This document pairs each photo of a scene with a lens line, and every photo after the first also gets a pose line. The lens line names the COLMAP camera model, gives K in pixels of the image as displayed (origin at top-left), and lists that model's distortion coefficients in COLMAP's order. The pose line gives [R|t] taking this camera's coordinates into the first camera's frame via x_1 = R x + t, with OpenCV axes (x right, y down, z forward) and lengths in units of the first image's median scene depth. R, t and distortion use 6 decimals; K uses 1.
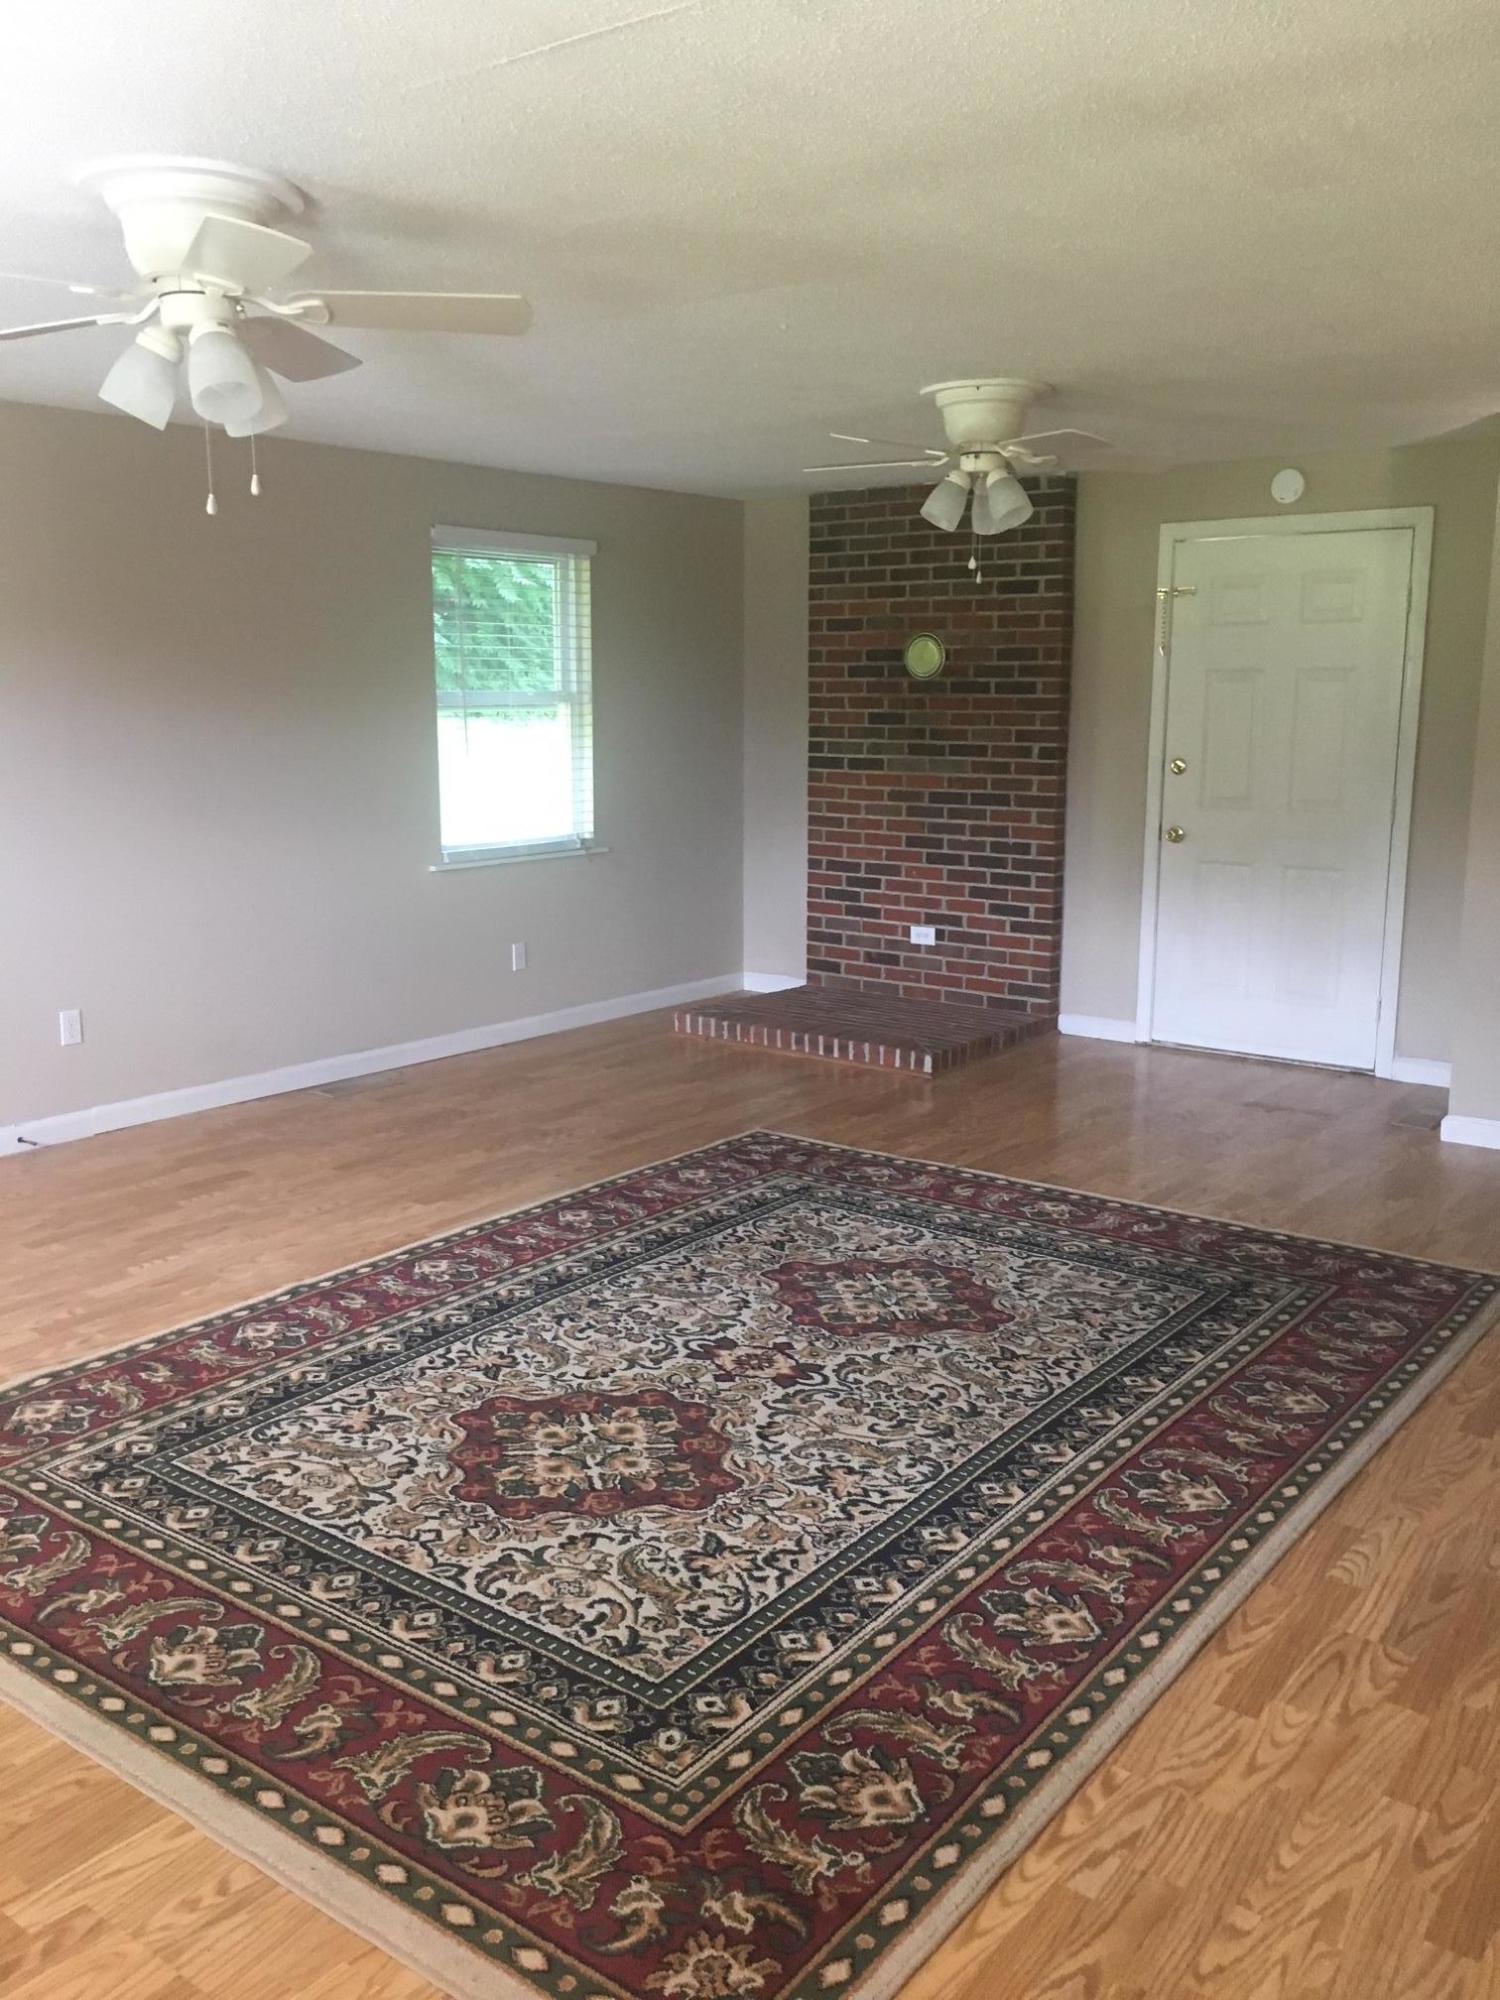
lens RADIAL K [[1710.9, 0, 731.9], [0, 1710.9, 993.0], [0, 0, 1]] dist [0.082960, -0.111438]
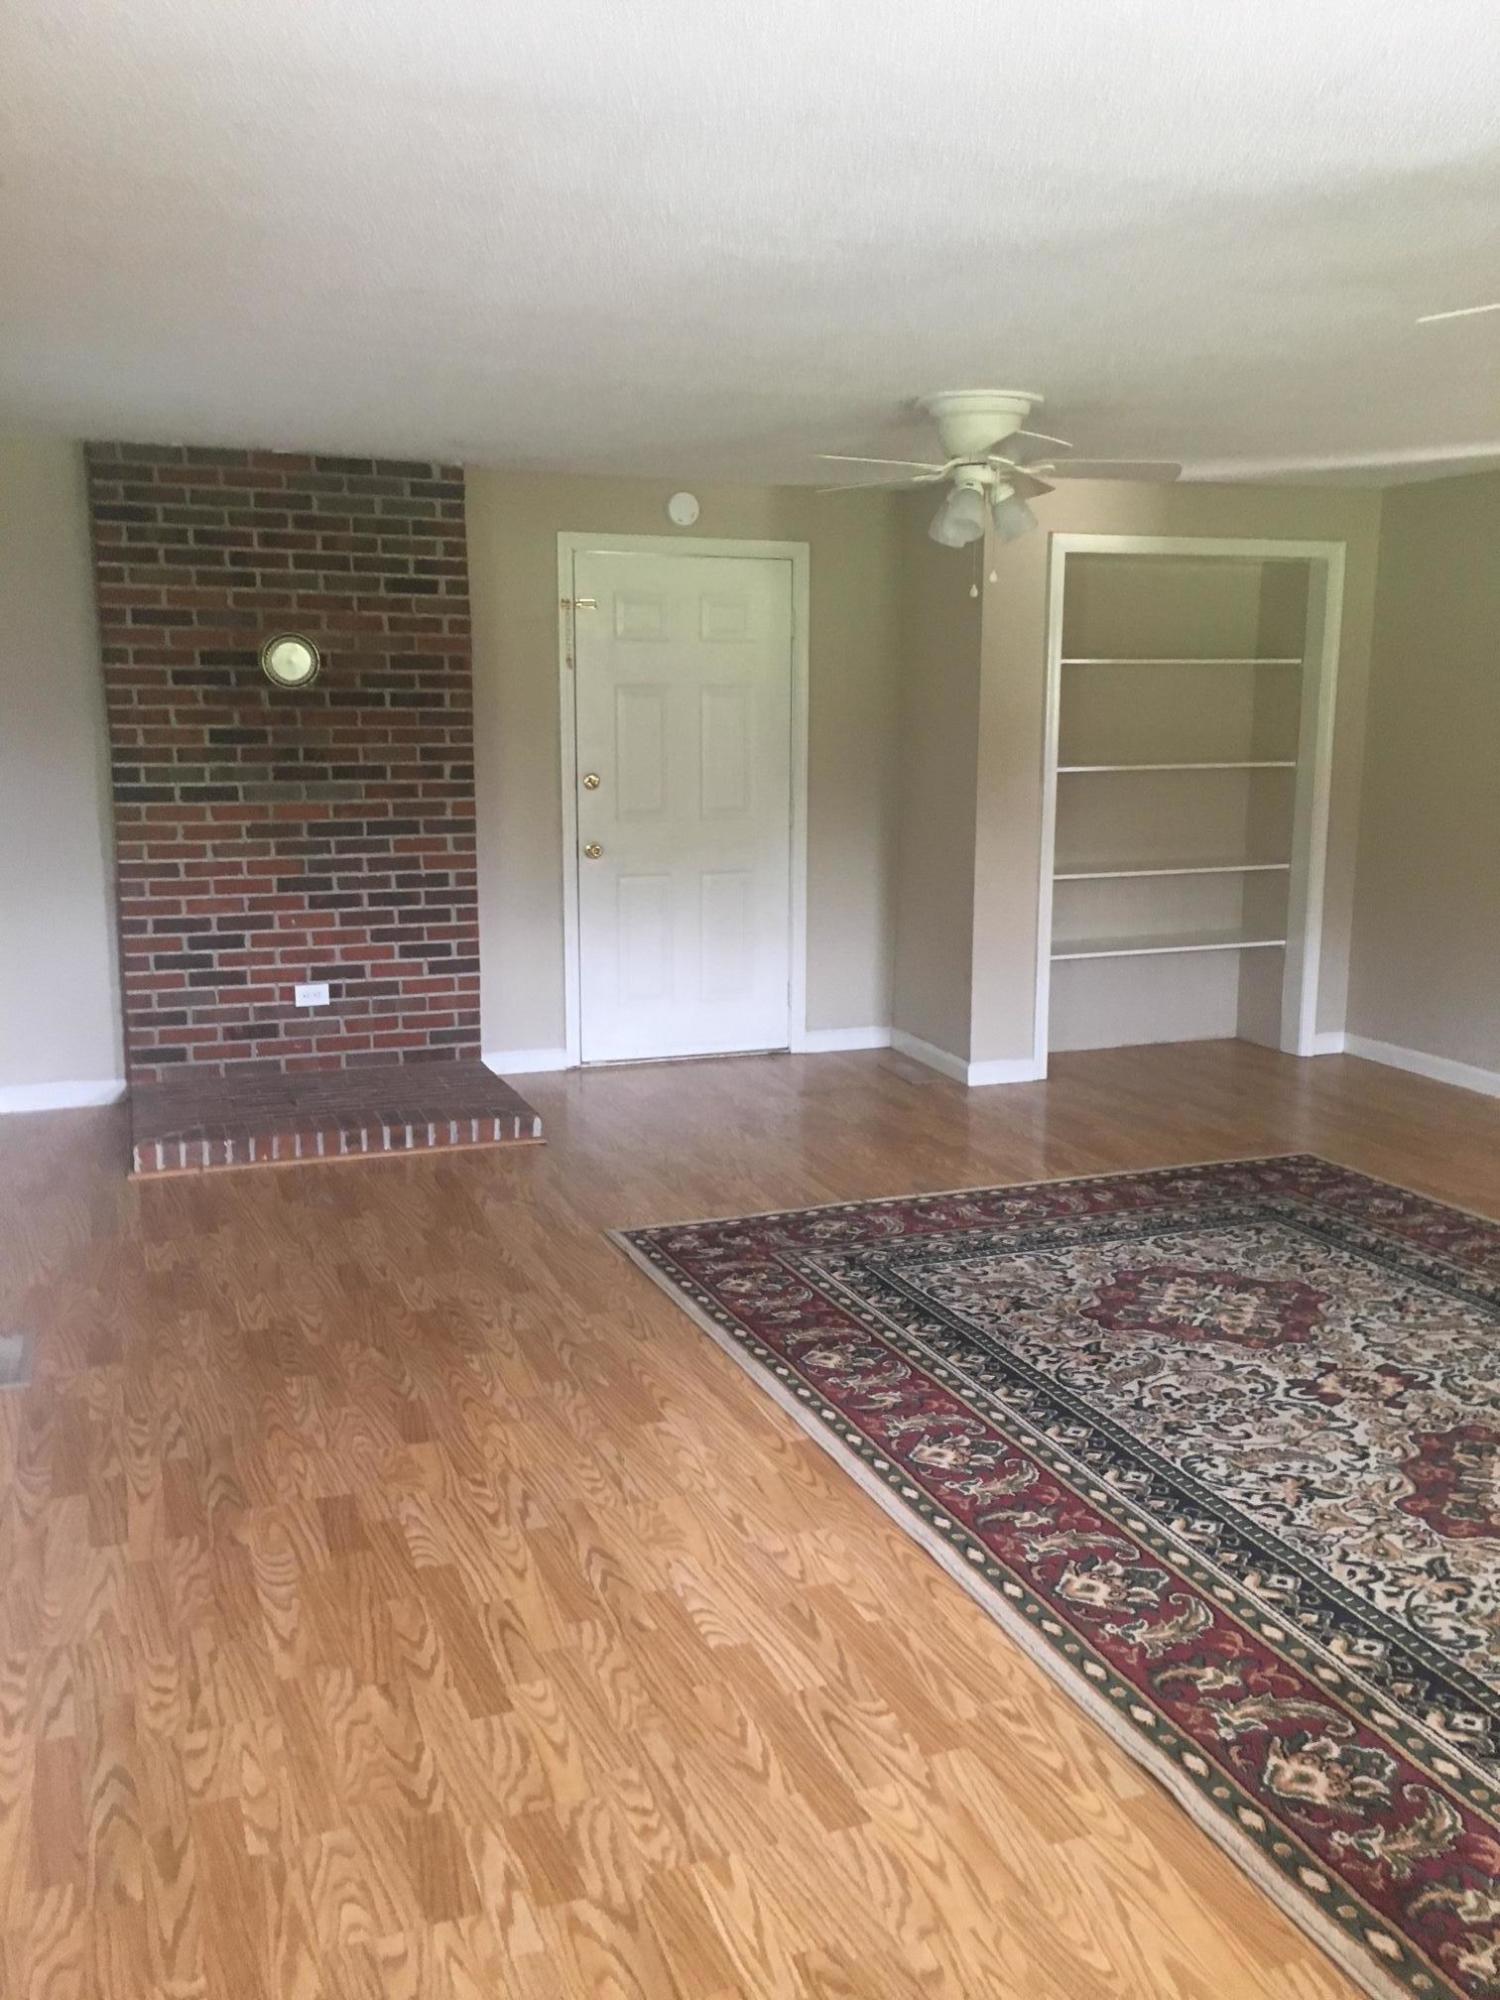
lens RADIAL K [[1710.9, 0, 749.9], [0, 1710.9, 1003.2], [0, 0, 1]] dist [0.082960, -0.111438]
pose [[0.512104, -0.149093, 0.845884, -0.806549], [0.147301, 0.985474, 0.084520, -0.113818], [-0.846198, 0.081317, 0.526627, 0.622420]]
